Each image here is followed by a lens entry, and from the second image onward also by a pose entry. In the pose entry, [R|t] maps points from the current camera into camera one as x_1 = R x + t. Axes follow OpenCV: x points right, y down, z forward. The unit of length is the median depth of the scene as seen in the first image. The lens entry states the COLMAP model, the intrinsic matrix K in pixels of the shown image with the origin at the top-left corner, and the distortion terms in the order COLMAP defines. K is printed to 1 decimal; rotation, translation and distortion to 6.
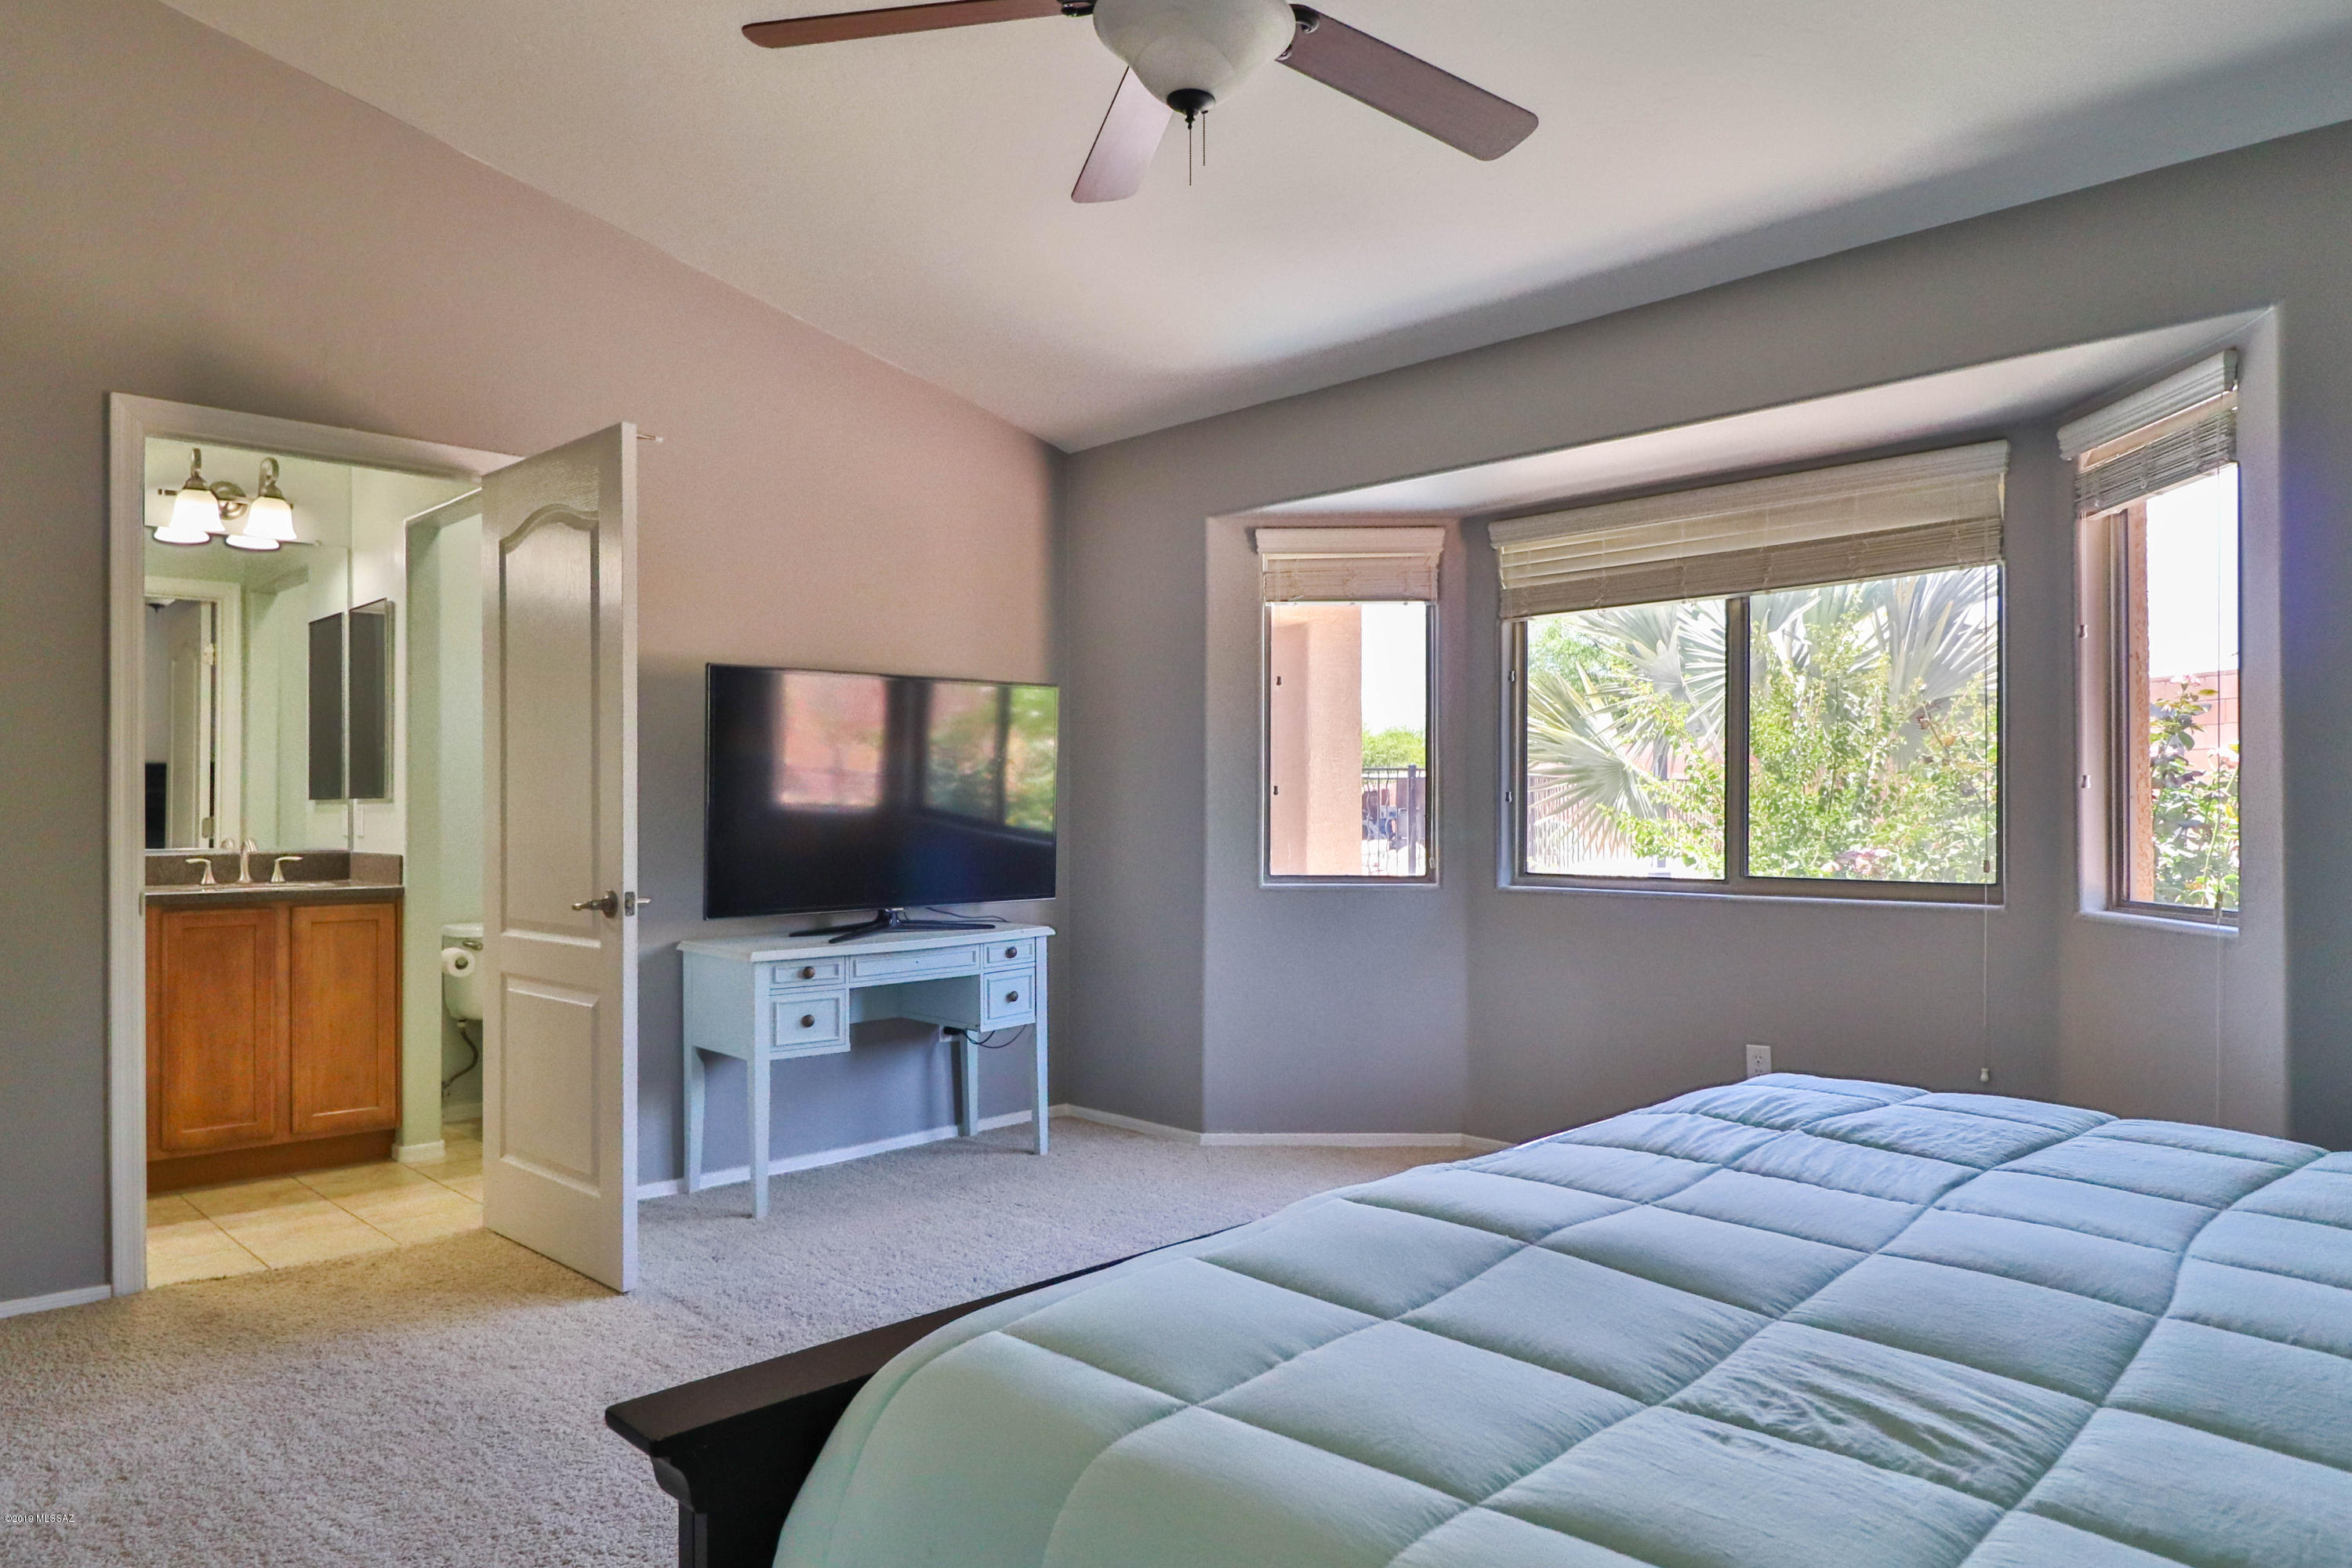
lens RADIAL K [[1420.8, 0, 1176.0], [0, 1420.8, 784.0], [0, 0, 1]] dist [-0.001003, 0.000399]
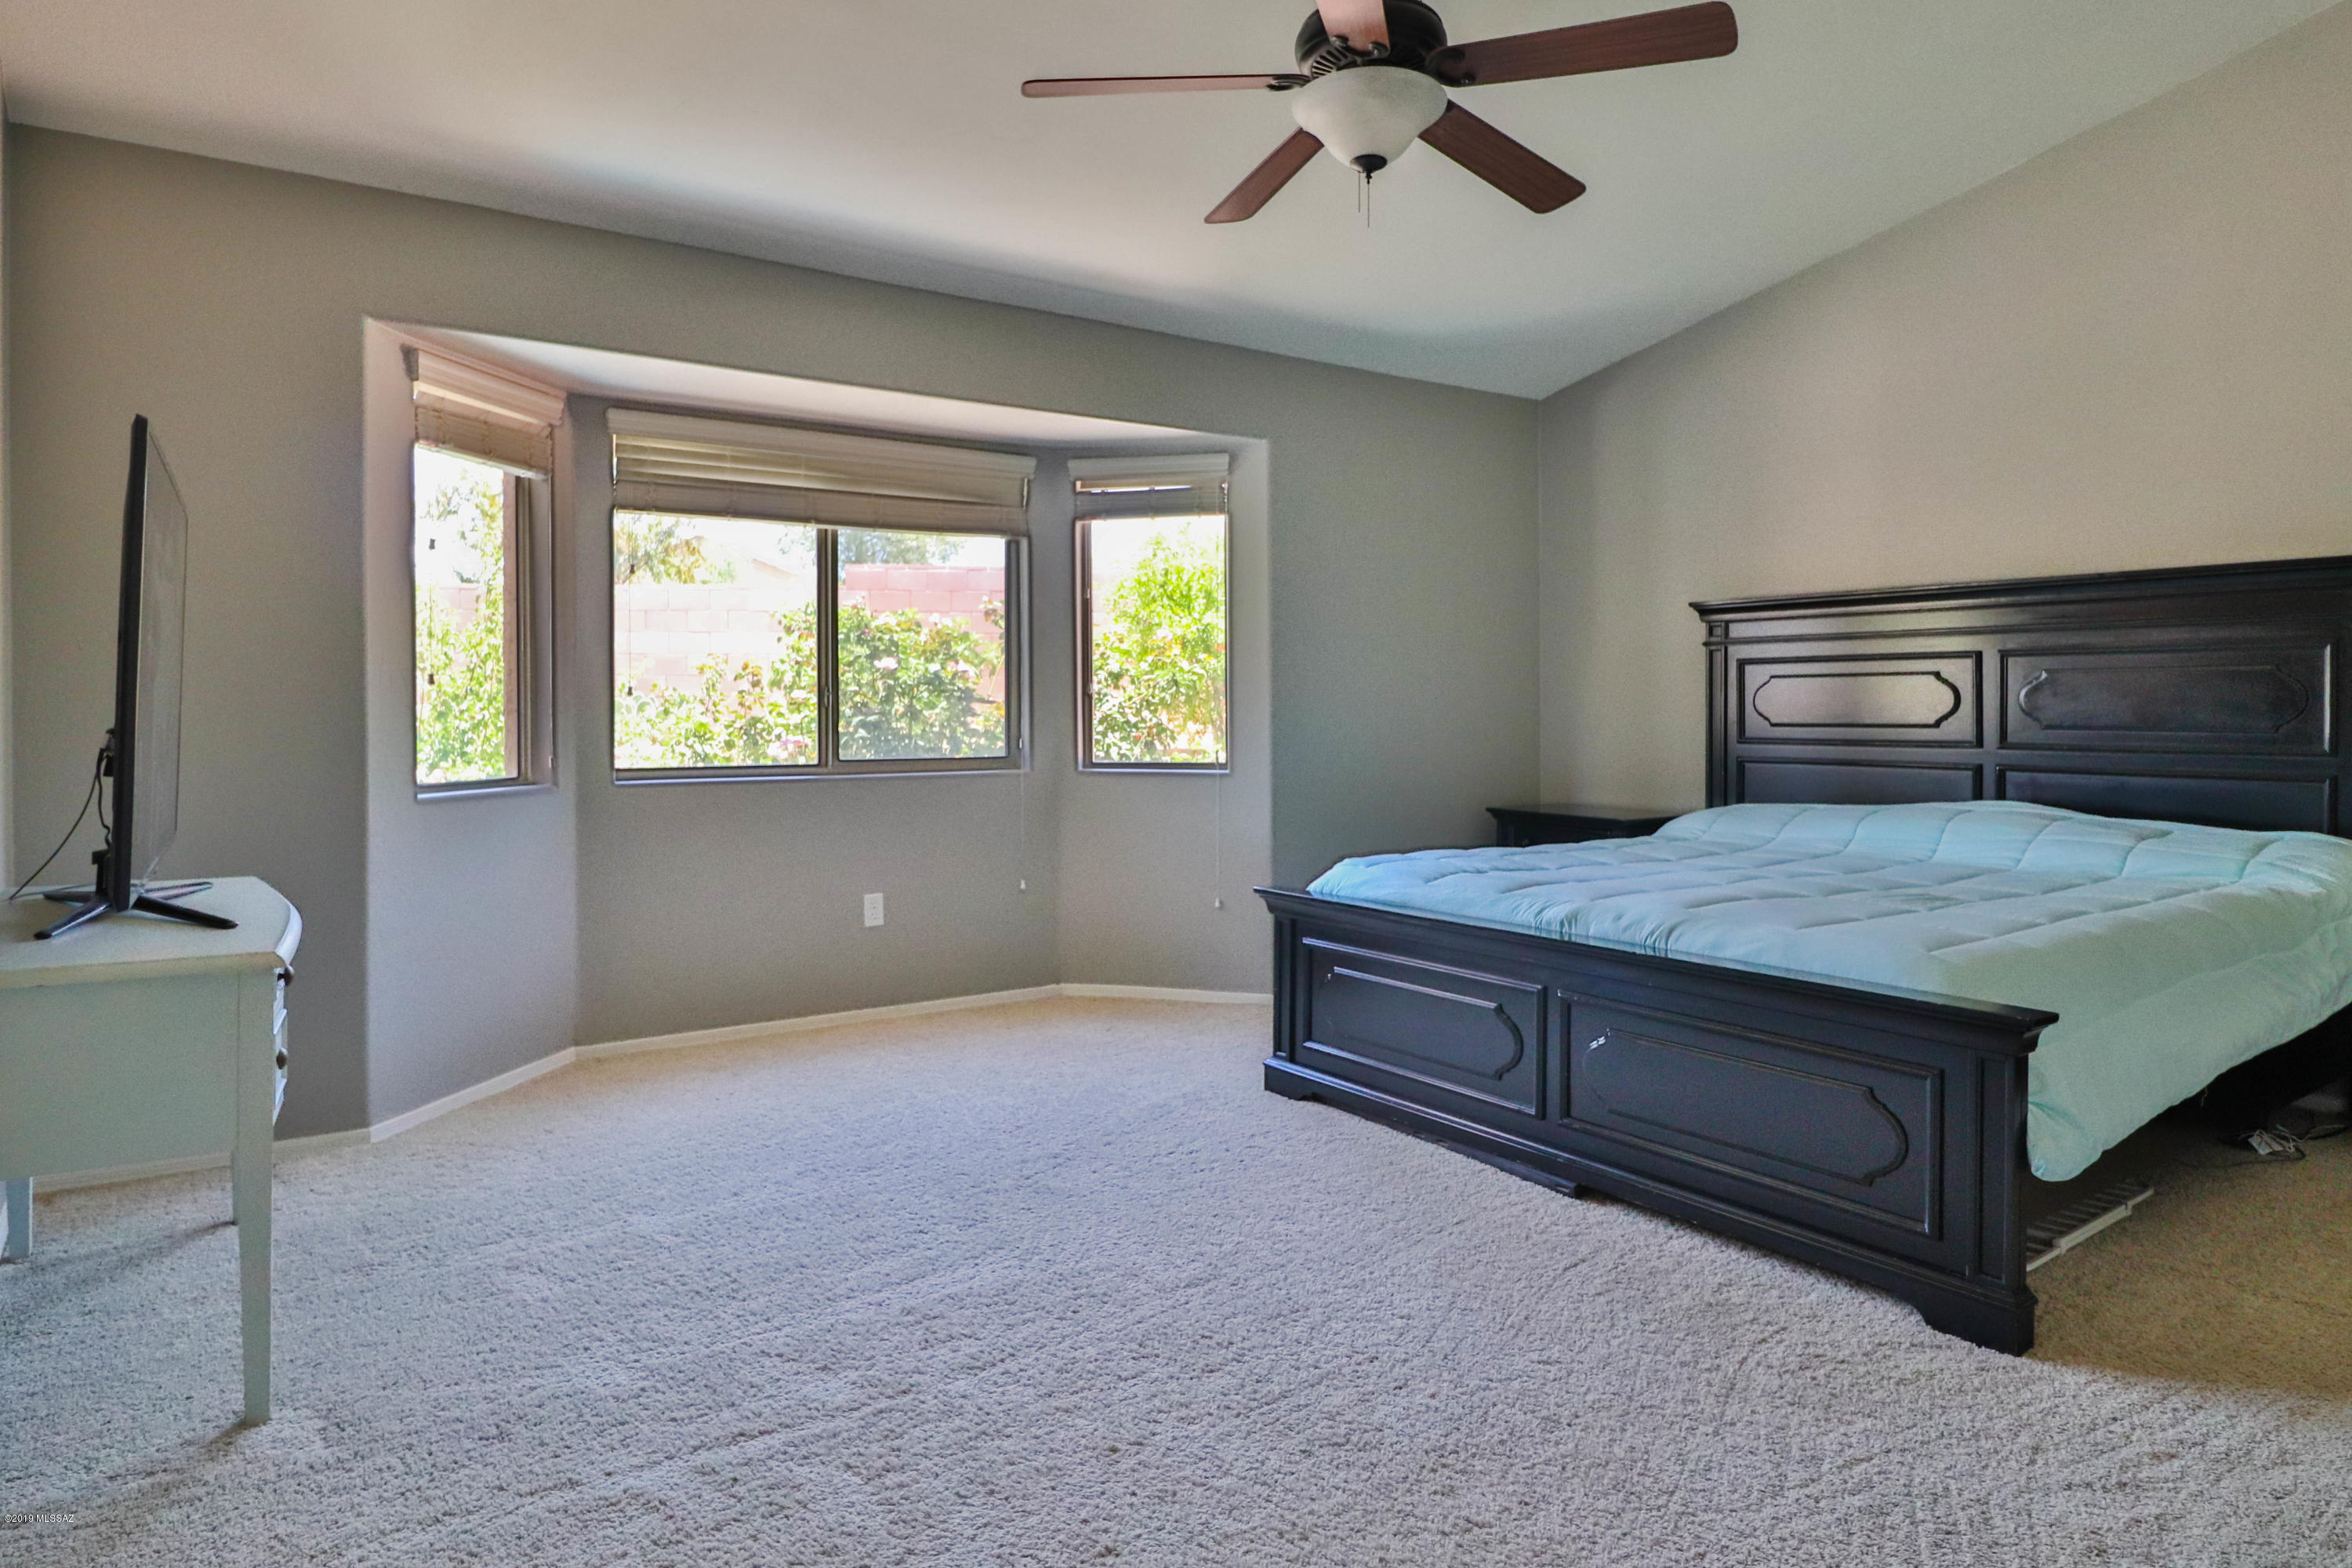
lens RADIAL K [[1338.9, 0, 1165.8], [0, 1338.9, 716.3], [0, 0, 1]] dist [-0.000845, -0.000060]
pose [[0.225879, -0.008177, 0.974121, -0.648483], [-0.020254, 0.999709, 0.013089, 0.006982], [-0.973945, -0.022686, 0.225647, 0.471397]]
